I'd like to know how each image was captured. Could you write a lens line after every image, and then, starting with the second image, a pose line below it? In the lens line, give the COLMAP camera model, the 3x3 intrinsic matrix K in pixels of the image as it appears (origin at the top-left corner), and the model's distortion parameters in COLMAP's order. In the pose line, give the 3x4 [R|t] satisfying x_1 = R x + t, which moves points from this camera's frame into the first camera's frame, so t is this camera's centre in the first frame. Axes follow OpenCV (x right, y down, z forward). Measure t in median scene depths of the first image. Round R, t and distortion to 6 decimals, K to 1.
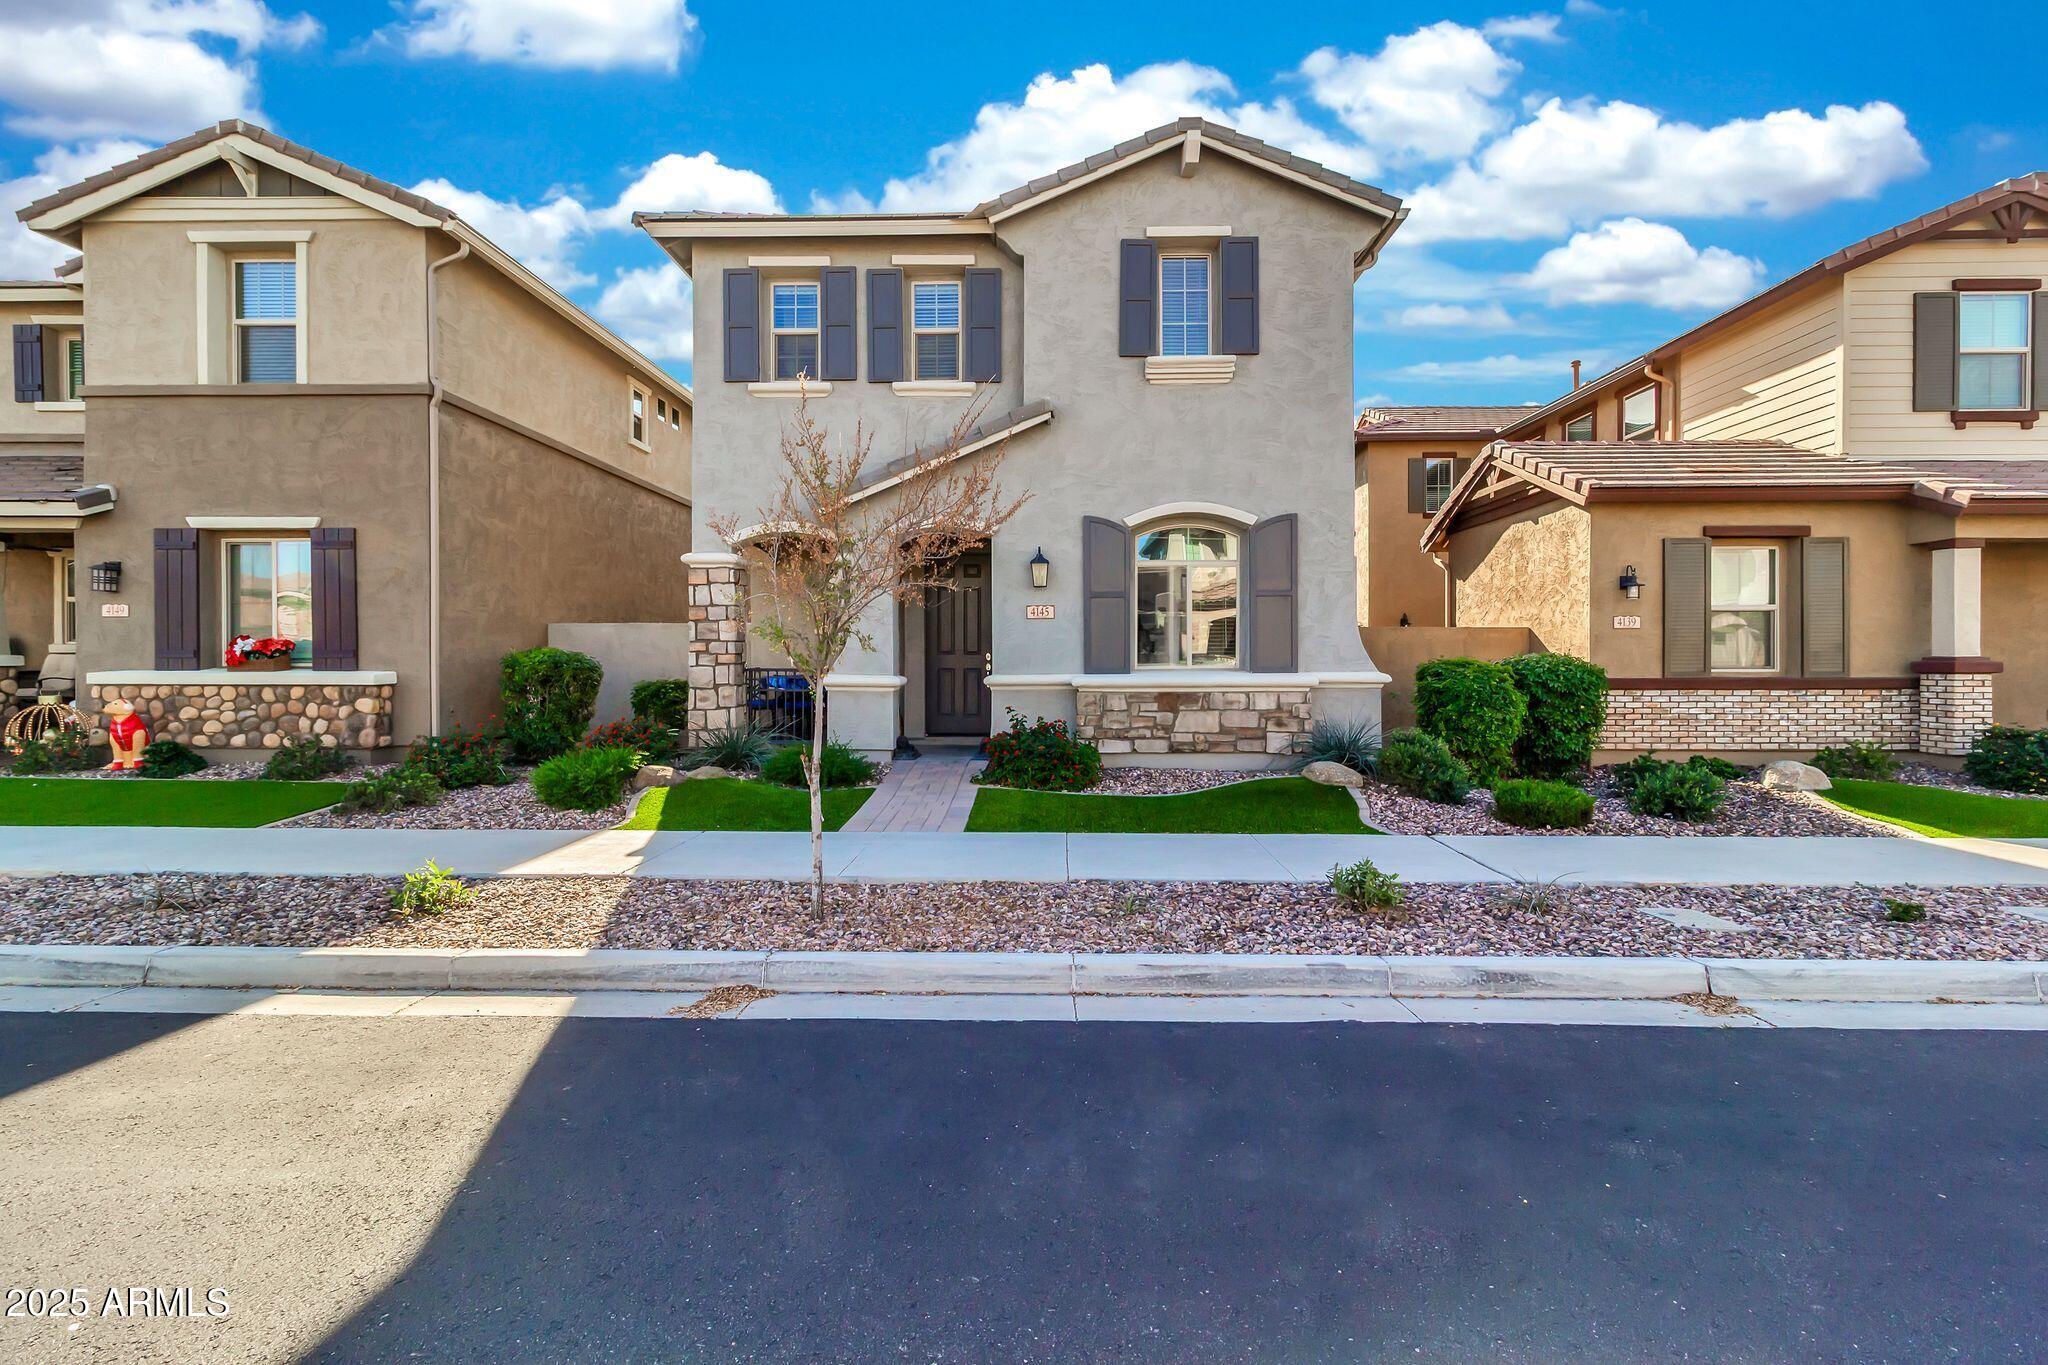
lens RADIAL K [[953.8, 0, 1041.0], [0, 953.8, 674.0], [0, 0, 1]] dist [-0.001040, 0.003185]
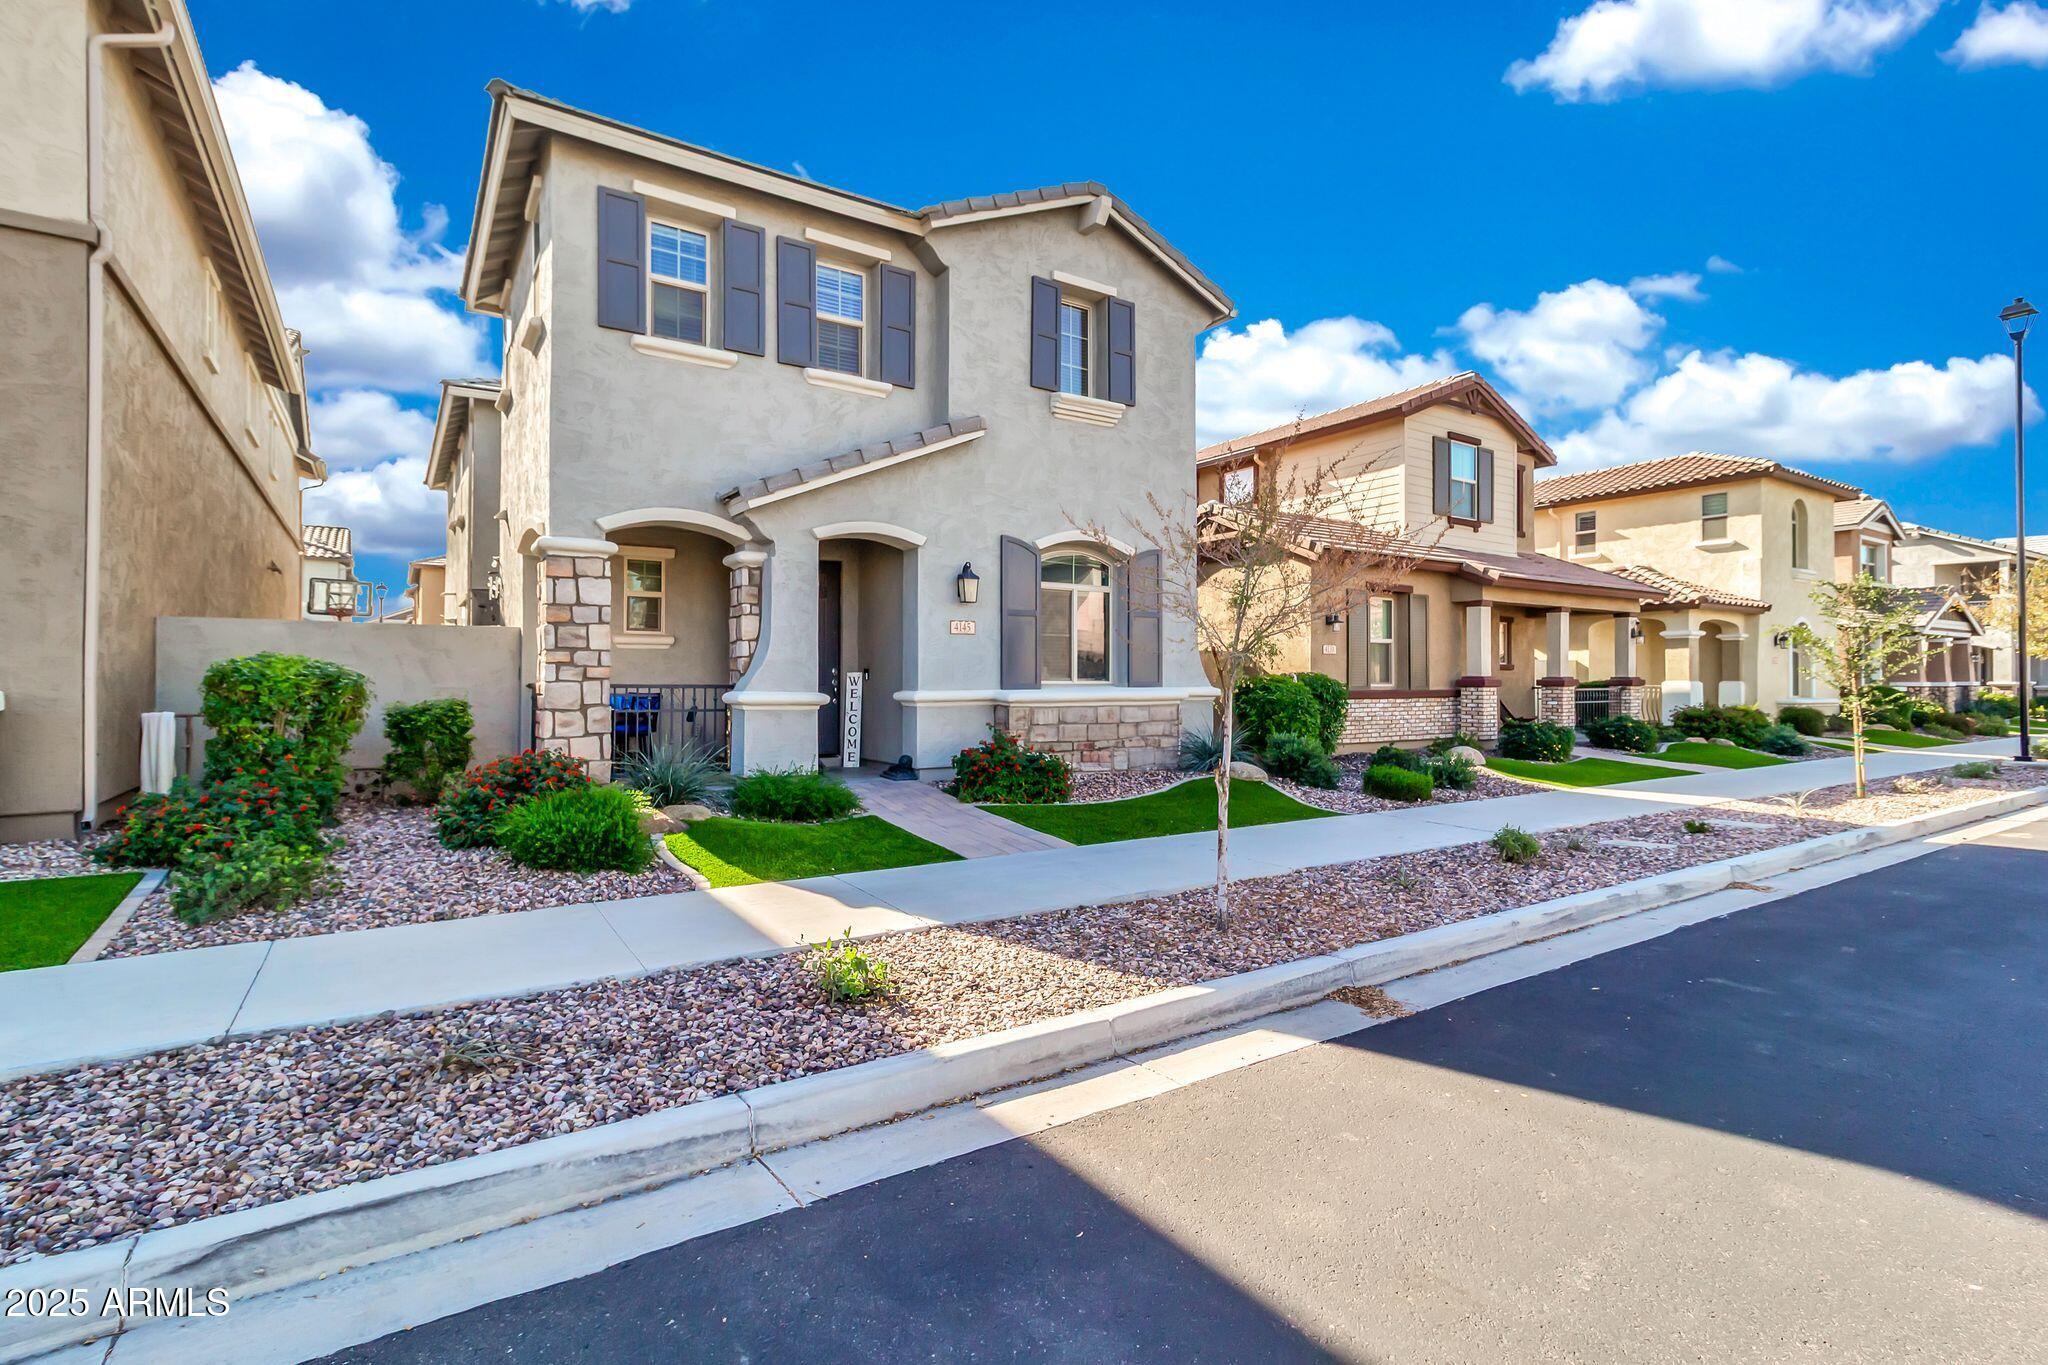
lens RADIAL K [[953.8, 0, 1037.7], [0, 953.8, 676.8], [0, 0, 1]] dist [-0.001040, 0.003185]
pose [[0.816911, 0.003609, 0.576752, -0.511809], [0.003468, 0.999932, -0.011168, -0.002201], [-0.576753, 0.011124, 0.816843, 0.143465]]
